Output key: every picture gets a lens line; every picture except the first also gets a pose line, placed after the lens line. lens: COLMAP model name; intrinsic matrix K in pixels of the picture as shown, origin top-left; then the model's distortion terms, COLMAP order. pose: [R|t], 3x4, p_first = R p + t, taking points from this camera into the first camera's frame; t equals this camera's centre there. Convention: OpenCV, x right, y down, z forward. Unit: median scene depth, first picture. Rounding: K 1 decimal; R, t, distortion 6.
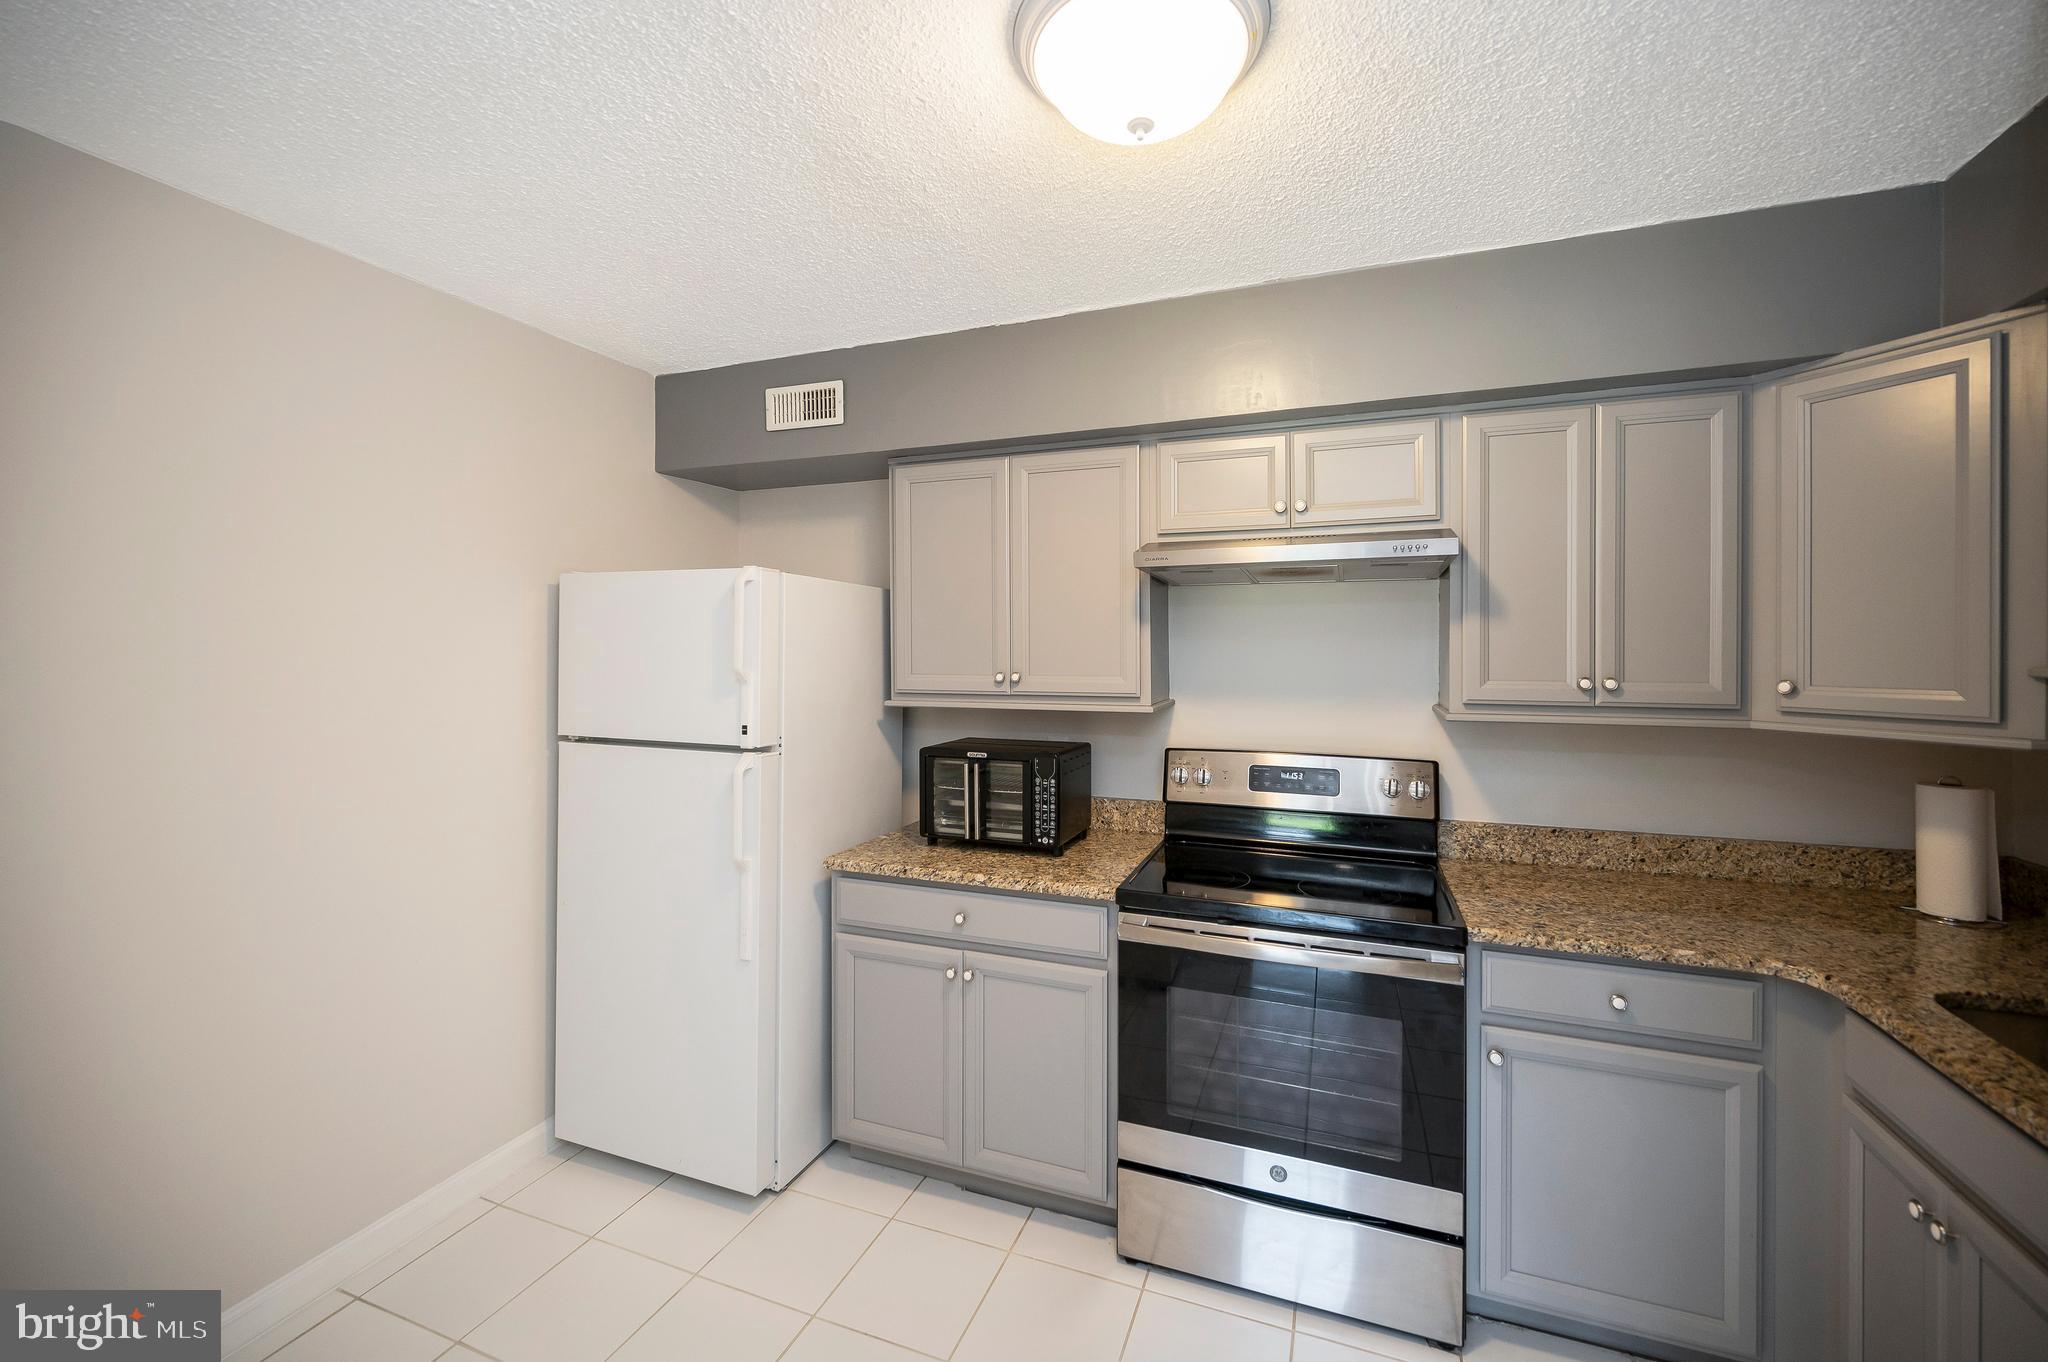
lens RADIAL K [[823.2, 0, 1069.2], [0, 823.2, 666.0], [0, 0, 1]] dist [-0.000785, -0.000804]
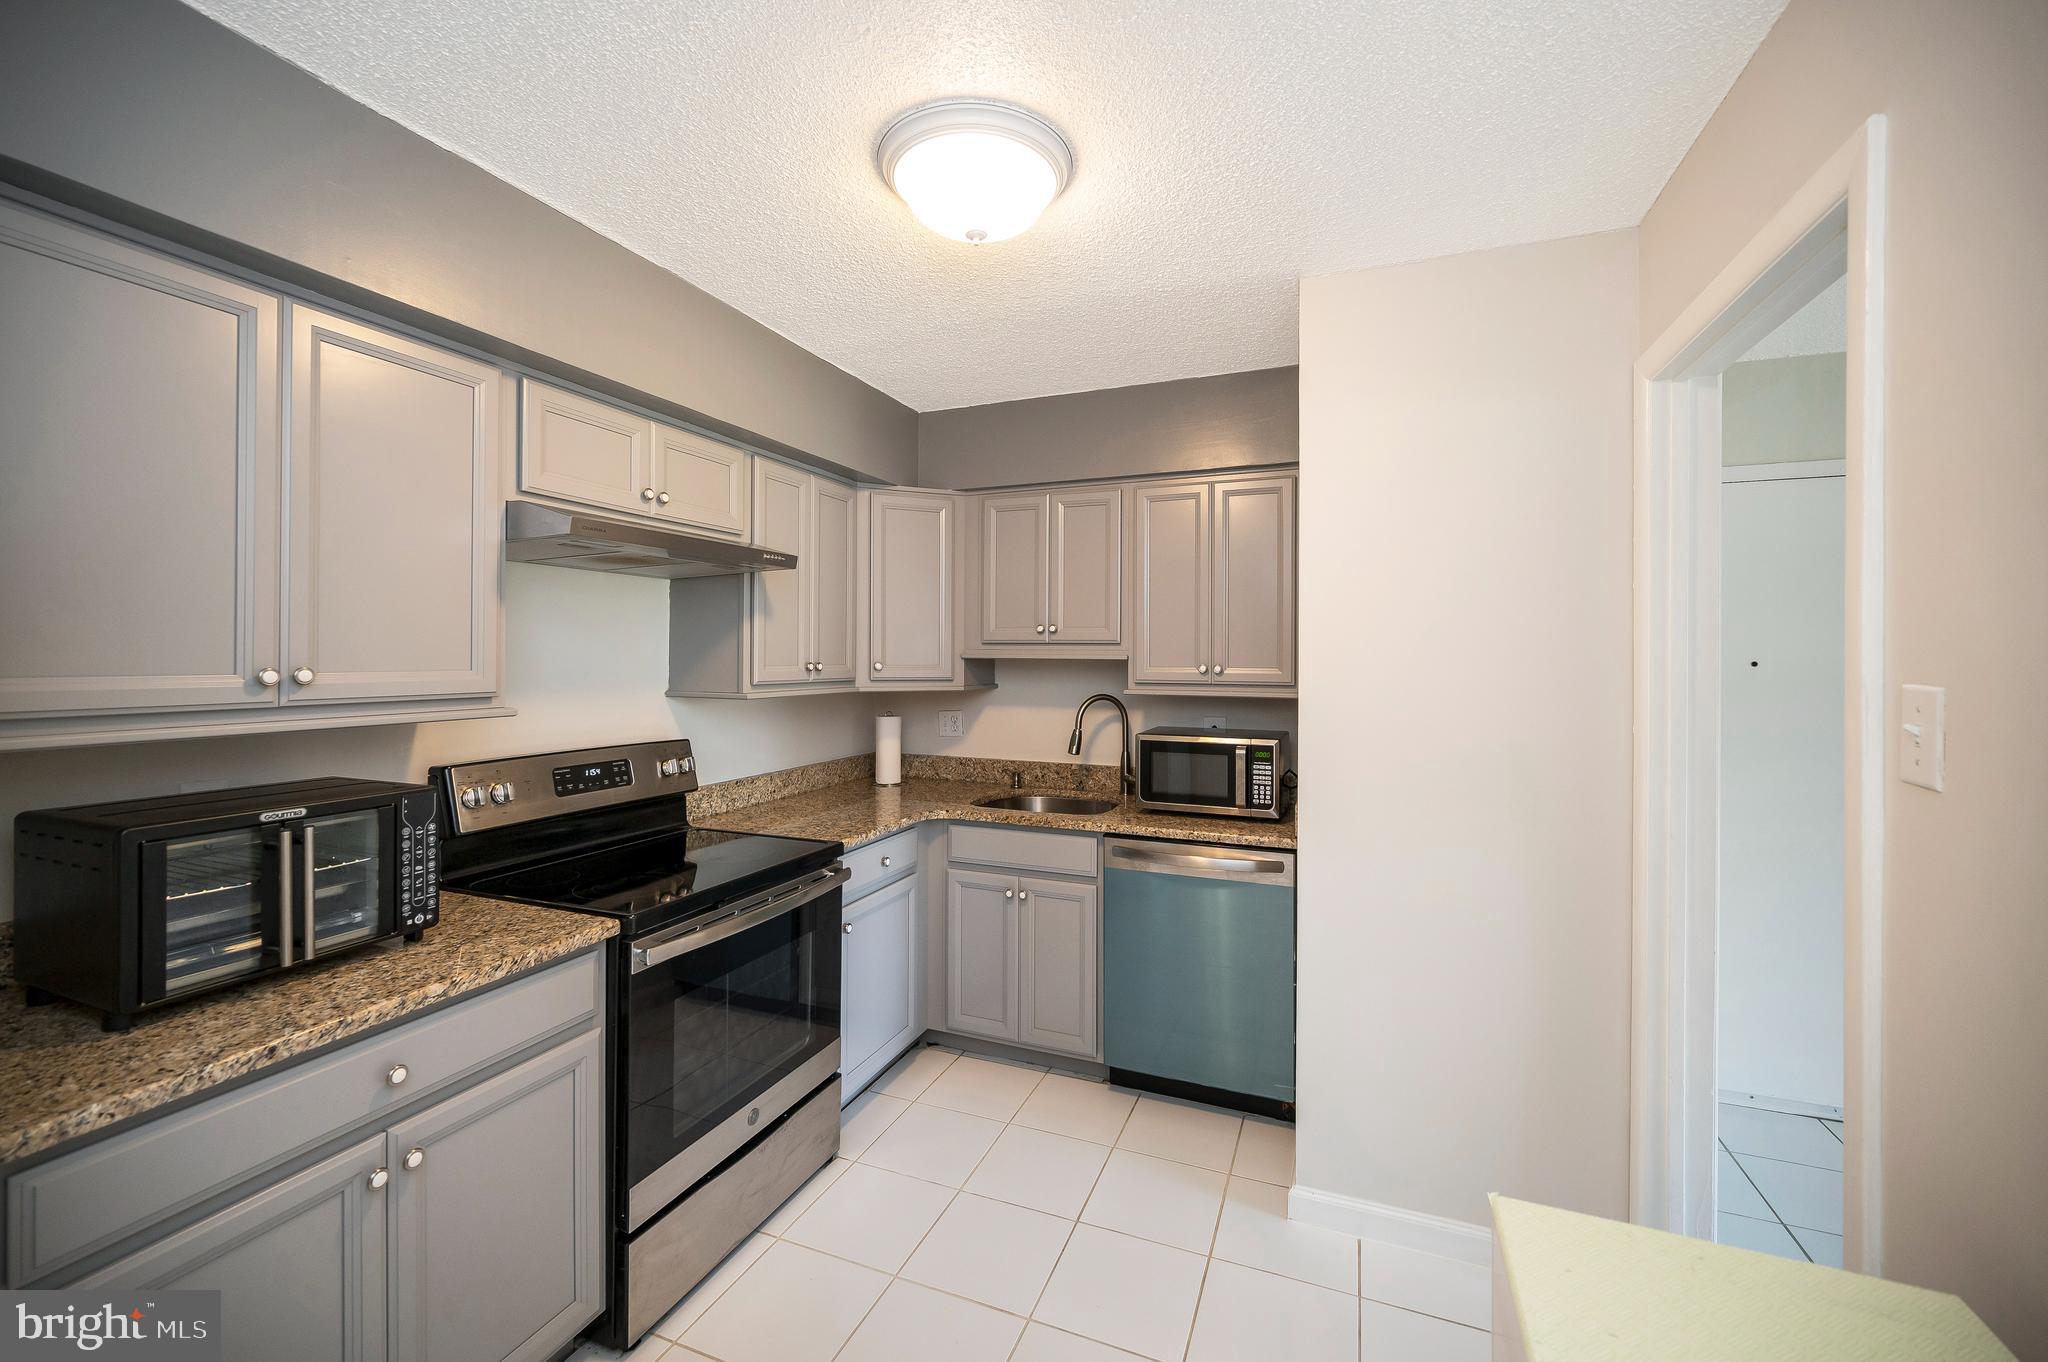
lens RADIAL K [[823.2, 0, 1031.3], [0, 823.2, 658.7], [0, 0, 1]] dist [-0.000785, -0.000804]
pose [[0.024983, -0.004770, 0.999676, -0.682972], [0.010921, 0.999930, 0.004498, 0.004769], [-0.999628, 0.010805, 0.025033, 0.490886]]
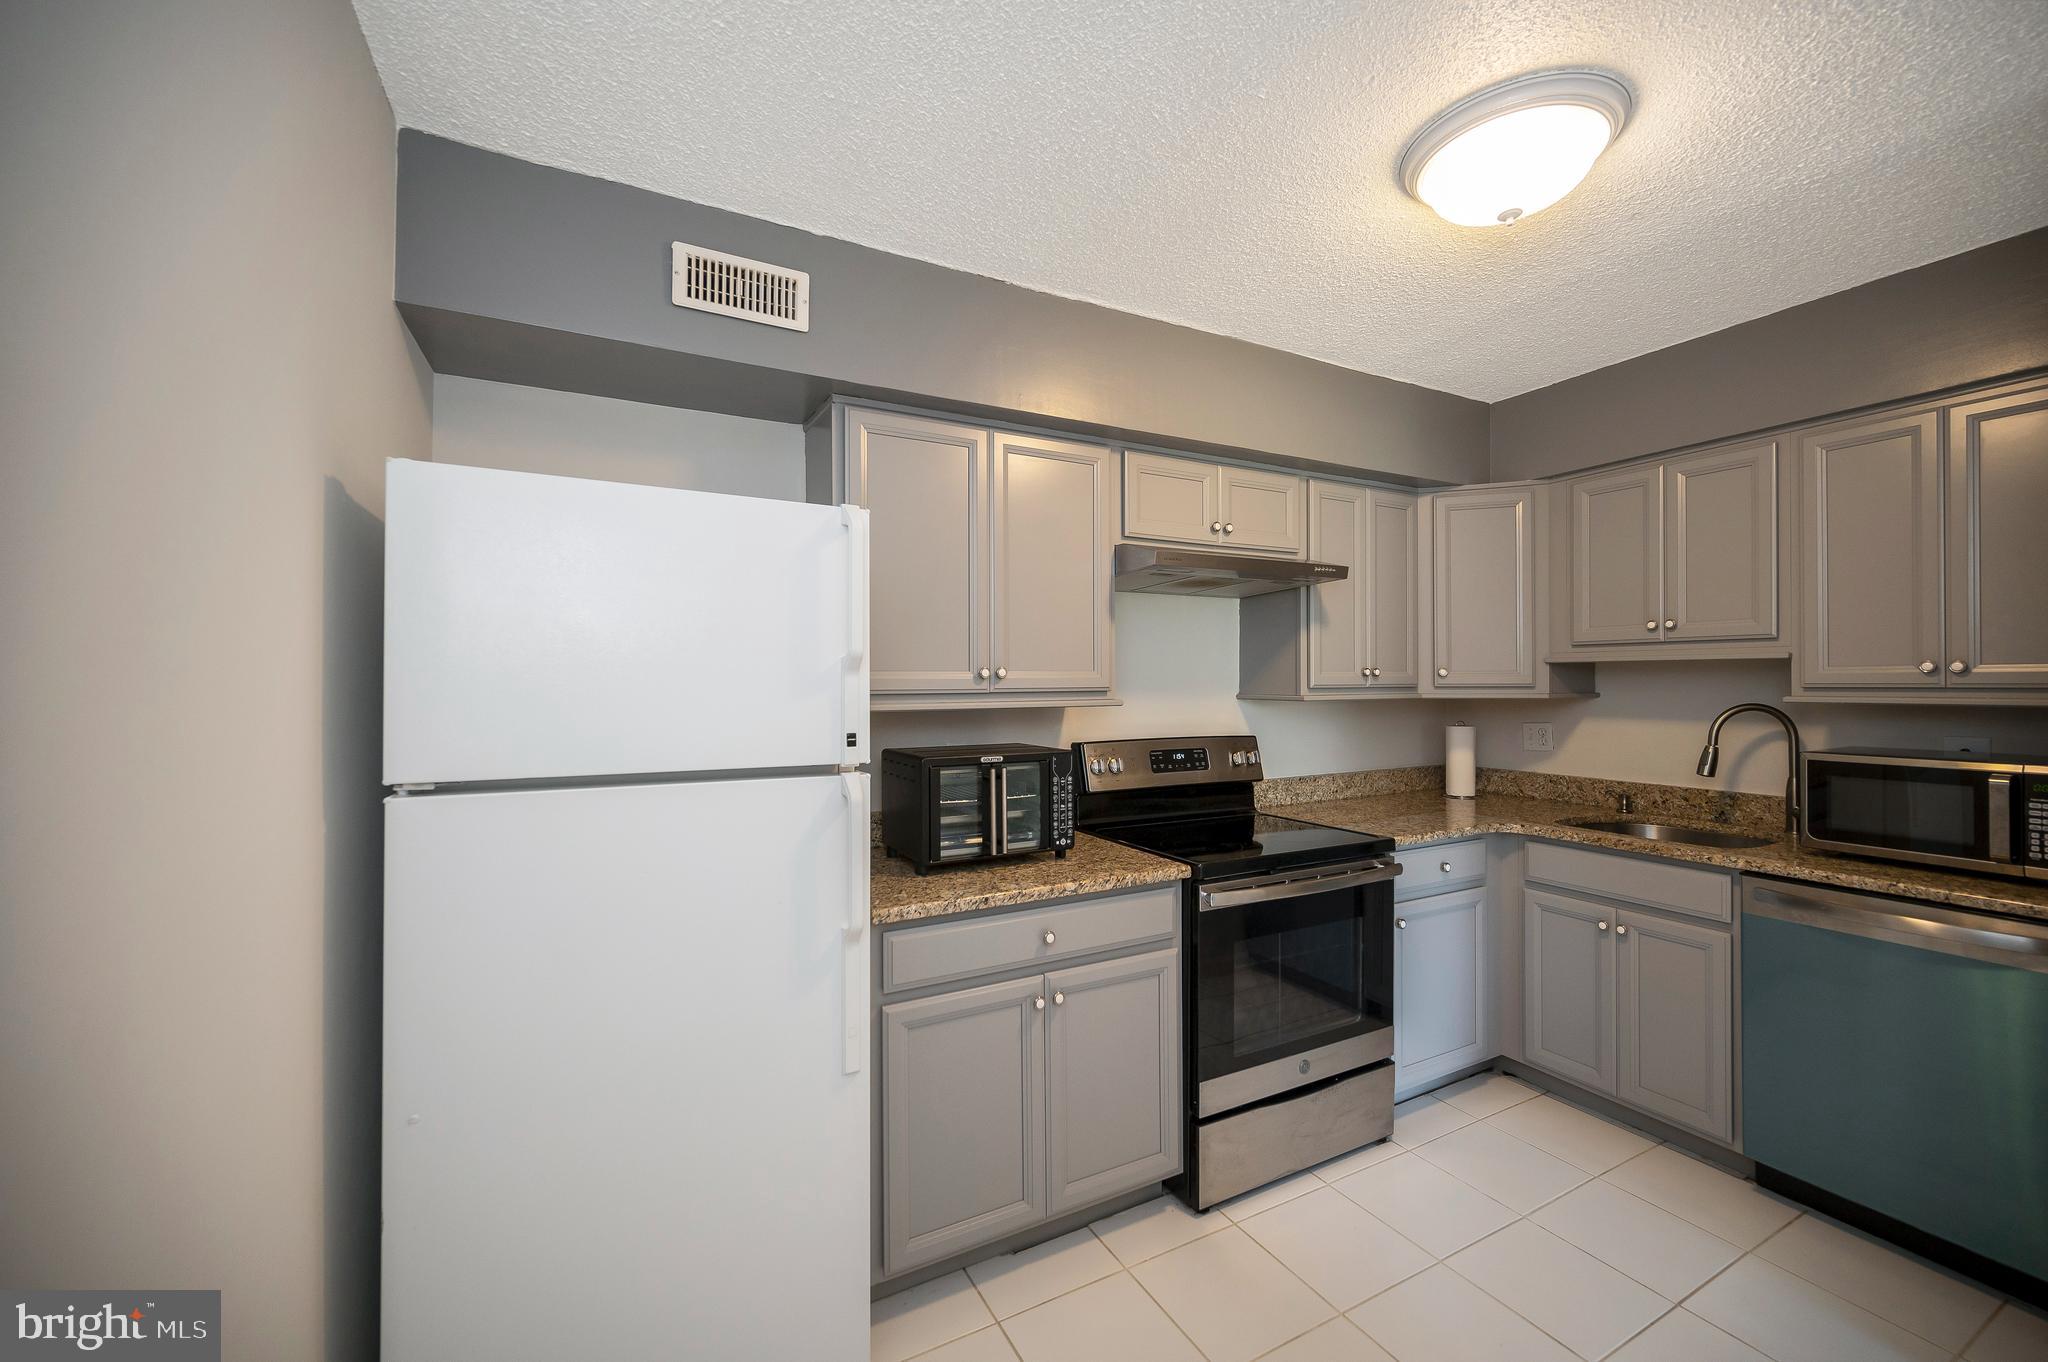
lens RADIAL K [[809.3, 0, 1028.0], [0, 809.3, 688.3], [0, 0, 1]] dist [0.002451, -0.000035]
pose [[0.665513, -0.012083, 0.746288, -0.758997], [0.019167, 0.999816, -0.000905, 0.034594], [-0.746140, 0.014906, 0.665622, 0.405656]]
